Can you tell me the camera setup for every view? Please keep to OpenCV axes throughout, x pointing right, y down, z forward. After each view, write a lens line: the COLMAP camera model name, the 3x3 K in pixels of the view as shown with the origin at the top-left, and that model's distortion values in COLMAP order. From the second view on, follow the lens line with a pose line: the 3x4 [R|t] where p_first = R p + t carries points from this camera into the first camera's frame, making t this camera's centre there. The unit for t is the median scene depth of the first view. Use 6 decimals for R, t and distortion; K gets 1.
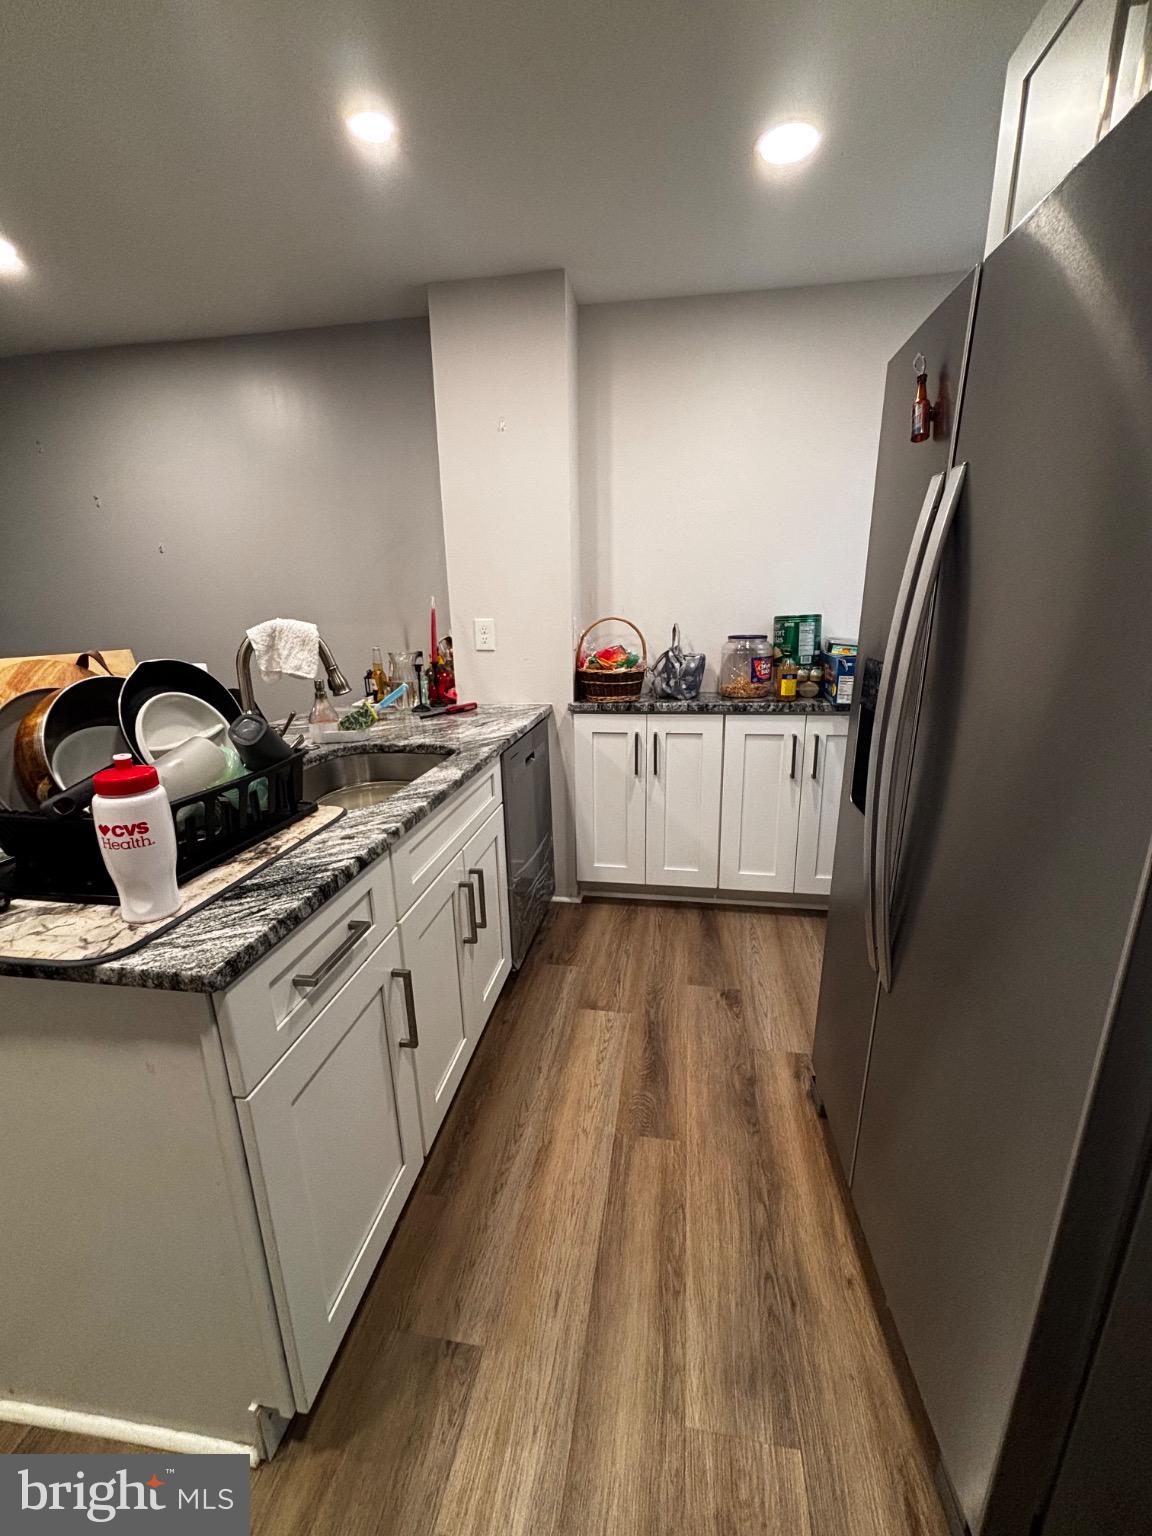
lens RADIAL K [[617.9, 0, 576.2], [0, 617.9, 769.8], [0, 0, 1]] dist [-0.002163, 0.000598]
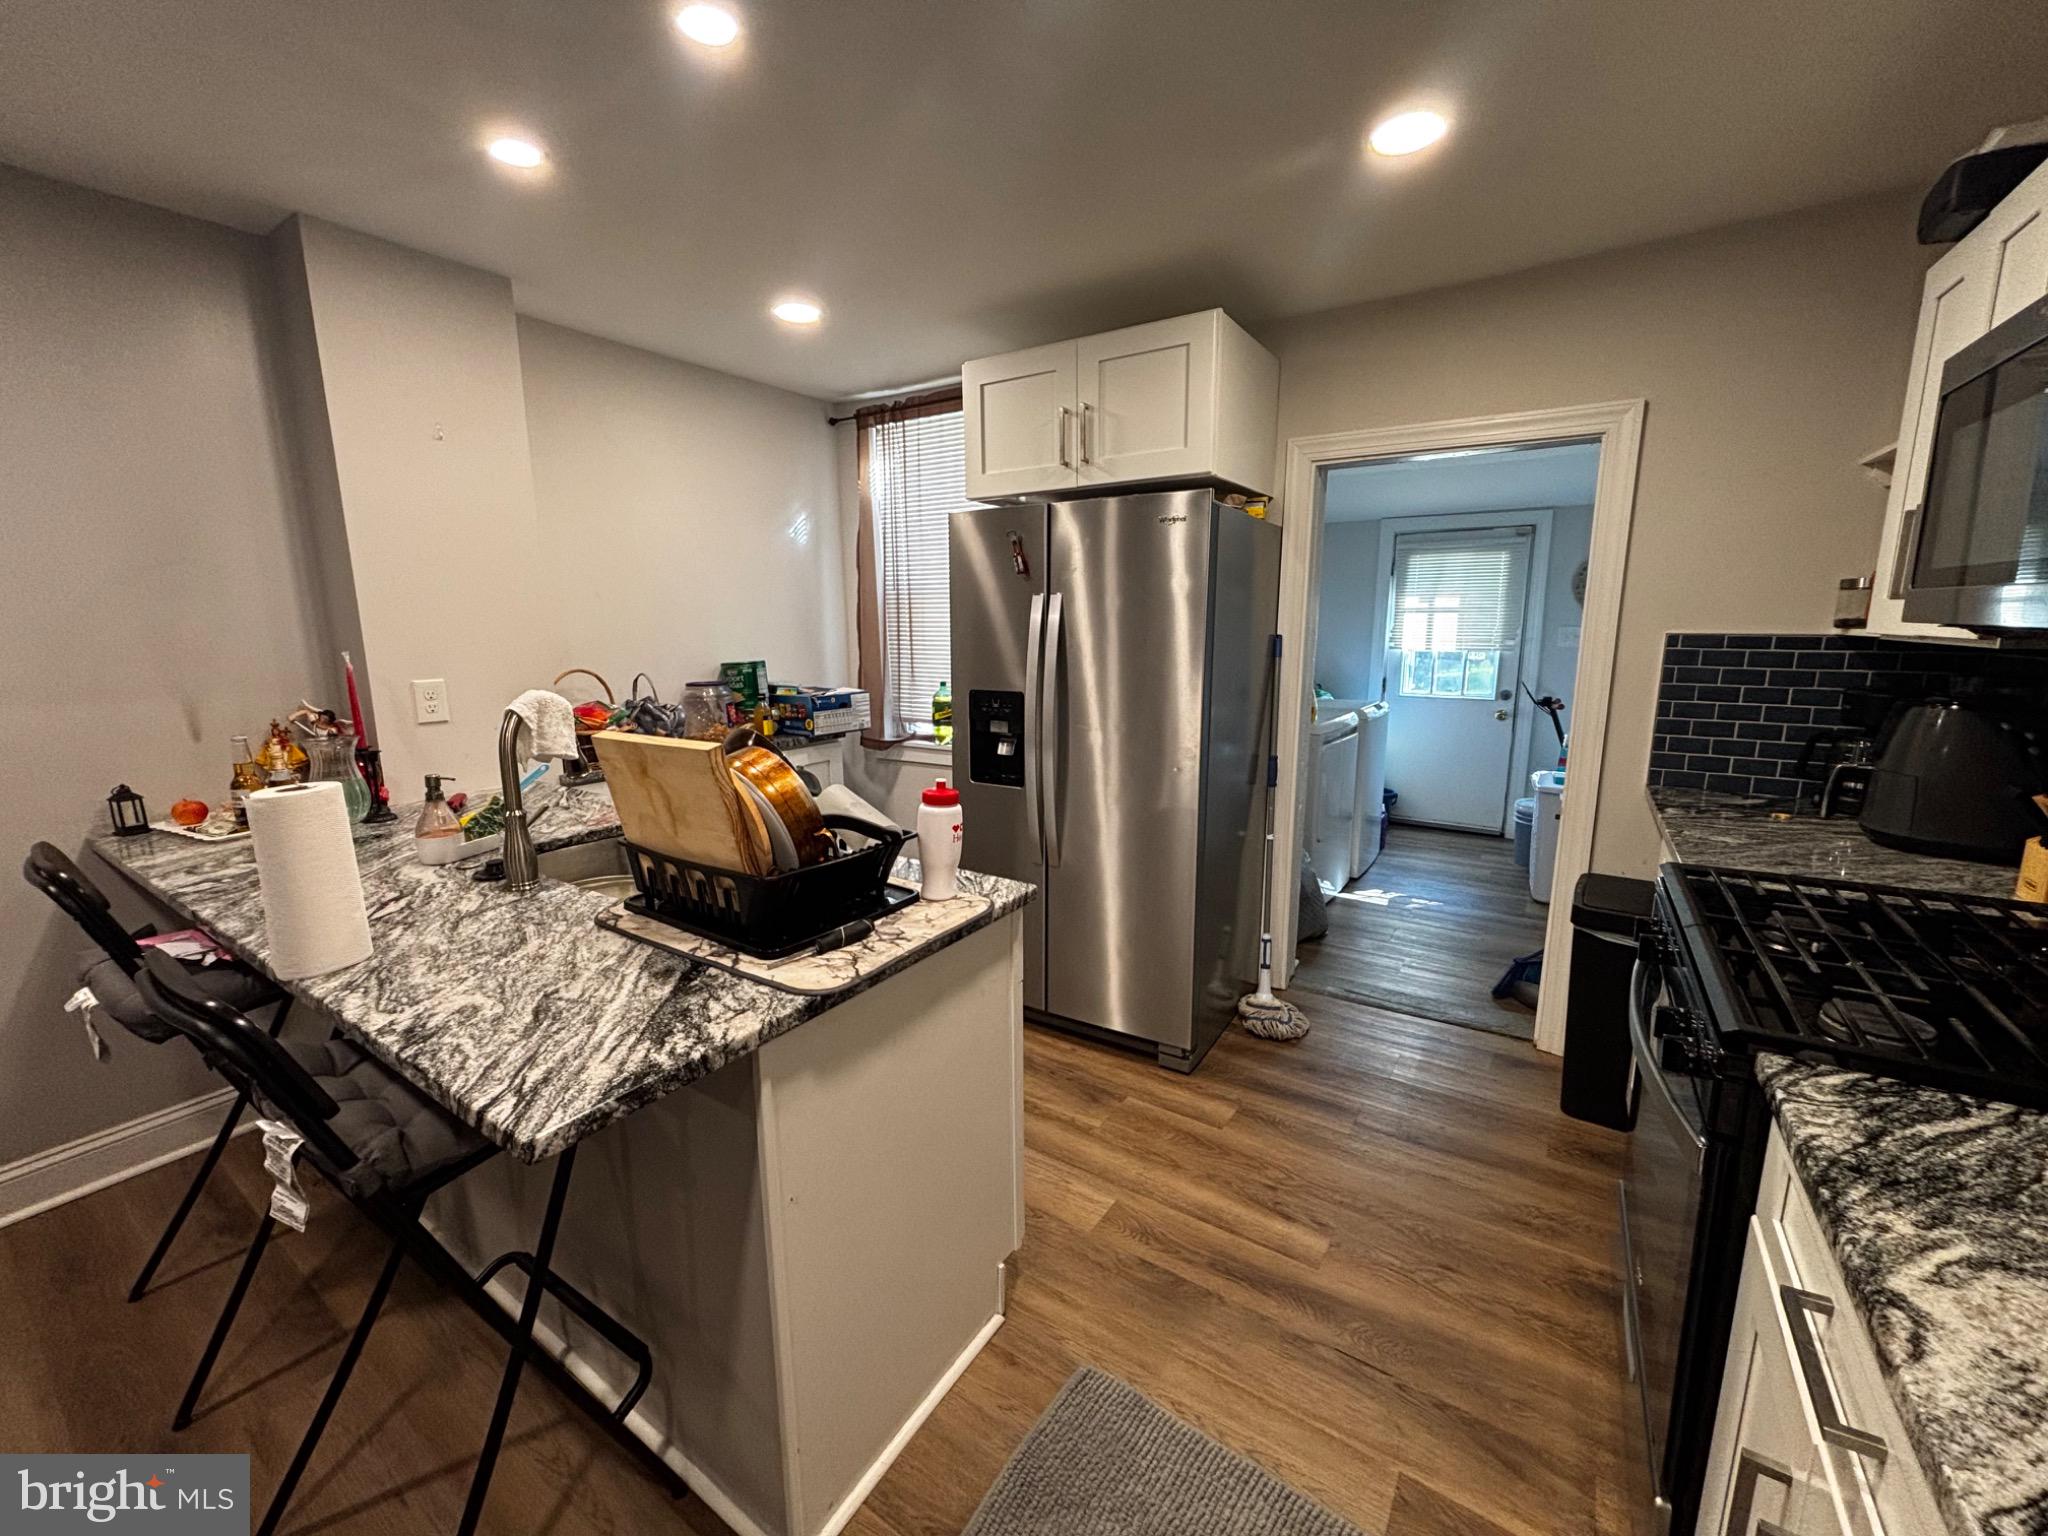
lens RADIAL K [[823.8, 0, 1025.1], [0, 823.8, 768.2], [0, 0, 1]] dist [-0.002163, 0.000598]
pose [[0.410950, -0.147320, 0.899676, -0.757173], [0.237630, 0.970053, 0.050301, -0.029466], [-0.880143, 0.193119, 0.433651, -0.000531]]
